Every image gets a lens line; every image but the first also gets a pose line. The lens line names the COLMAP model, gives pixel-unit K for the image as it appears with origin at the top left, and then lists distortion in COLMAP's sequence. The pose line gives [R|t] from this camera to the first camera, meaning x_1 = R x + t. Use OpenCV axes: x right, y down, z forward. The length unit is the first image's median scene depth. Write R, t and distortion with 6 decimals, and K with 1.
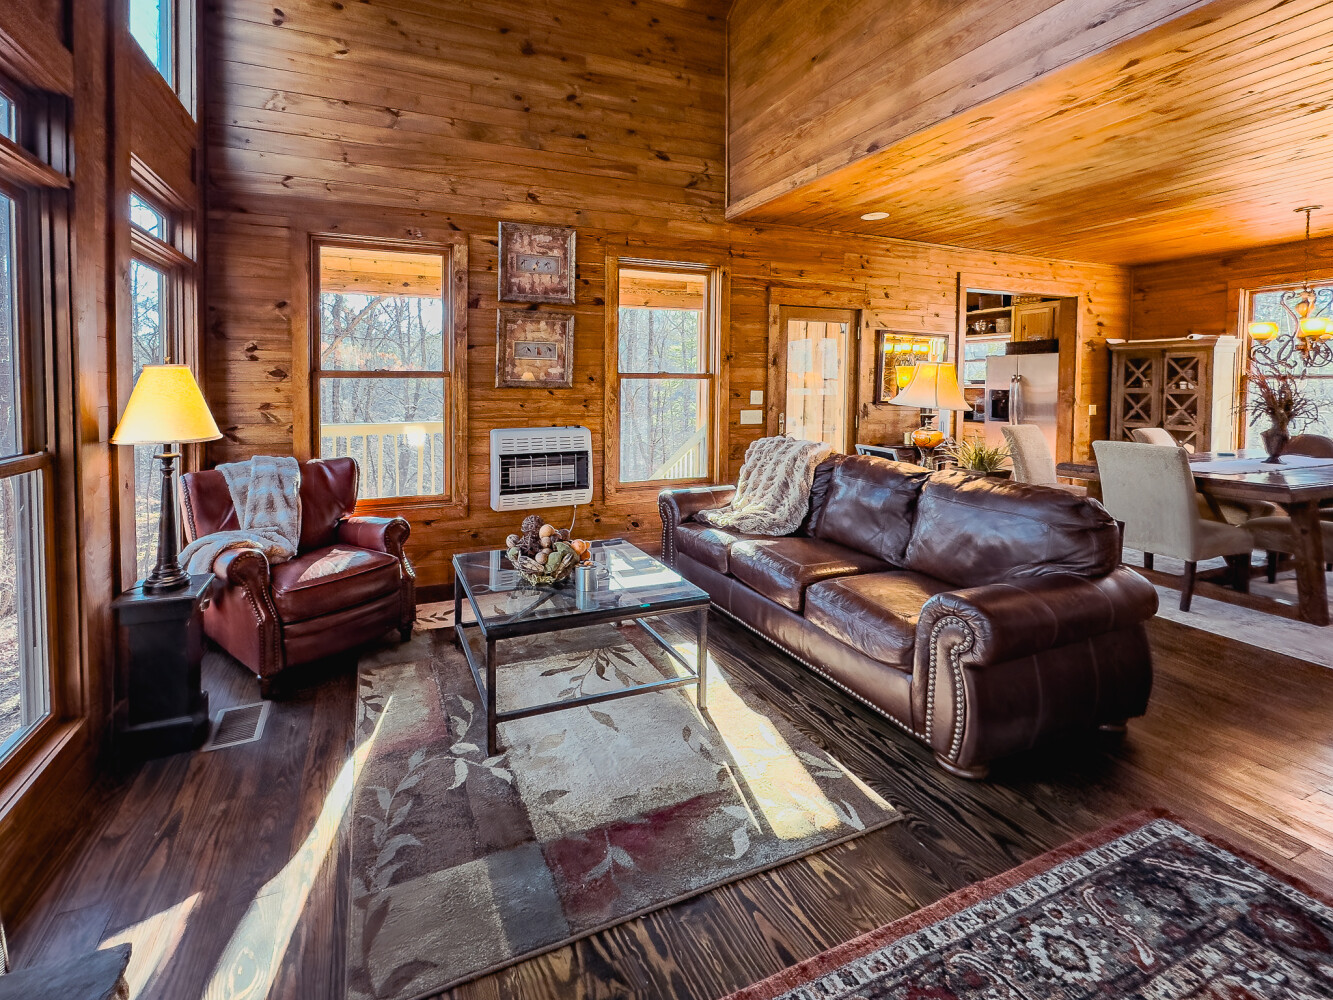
lens RADIAL K [[547.5, 0, 595.3], [0, 547.5, 394.5], [0, 0, 1]] dist [-0.001297, -0.000002]
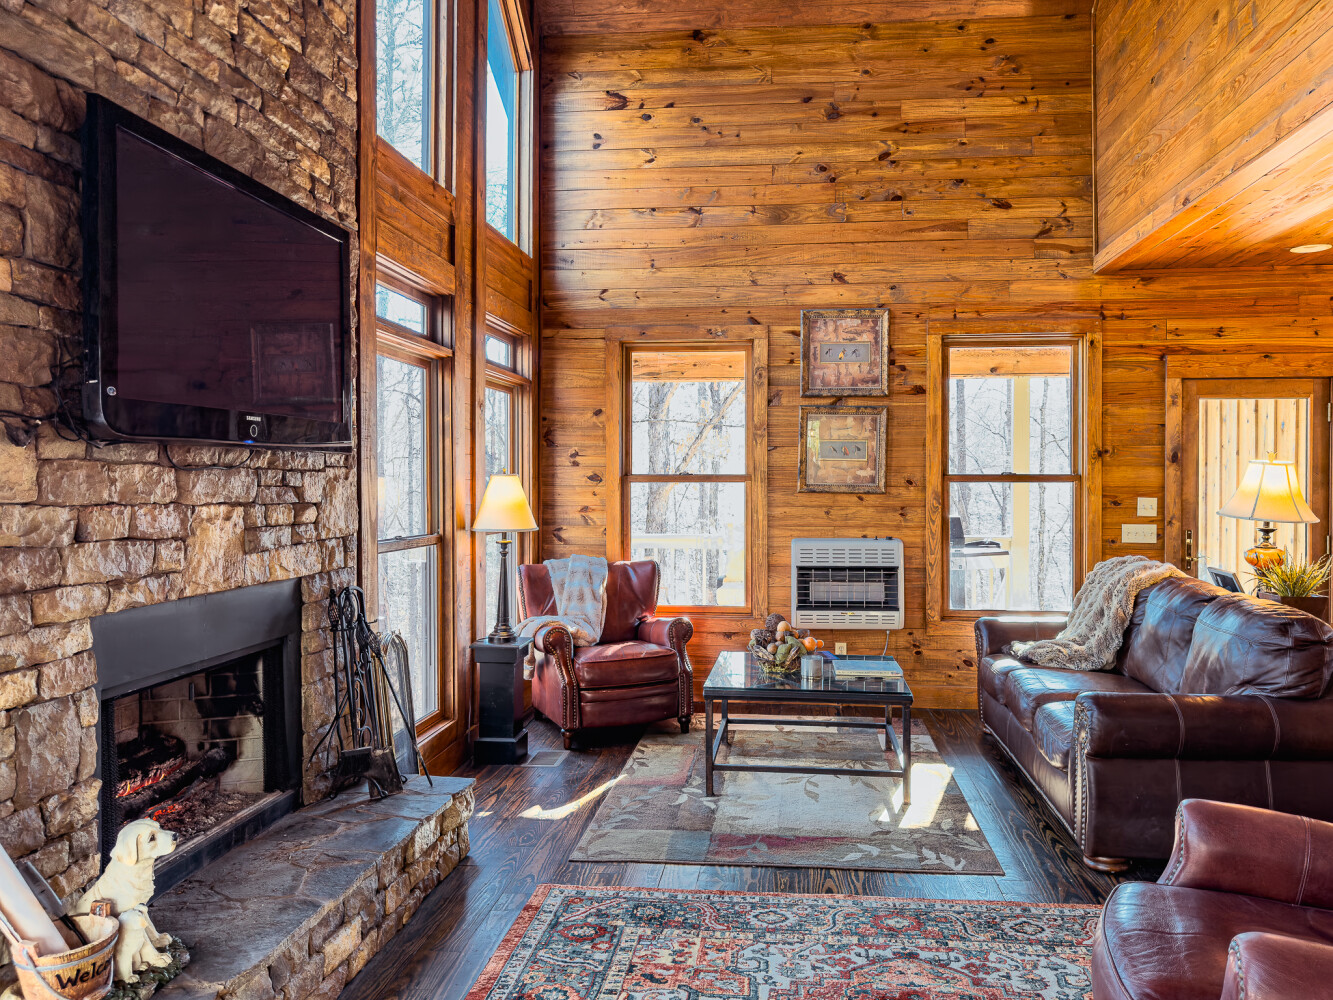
lens RADIAL K [[968.4, 0, 671.5], [0, 968.4, 489.5], [0, 0, 1]] dist [0.013793, -0.010844]
pose [[0.867058, 0.002500, -0.498200, 0.470173], [-0.009582, 0.999886, -0.011659, 0.003974], [0.498114, 0.014883, 0.866984, -0.531605]]
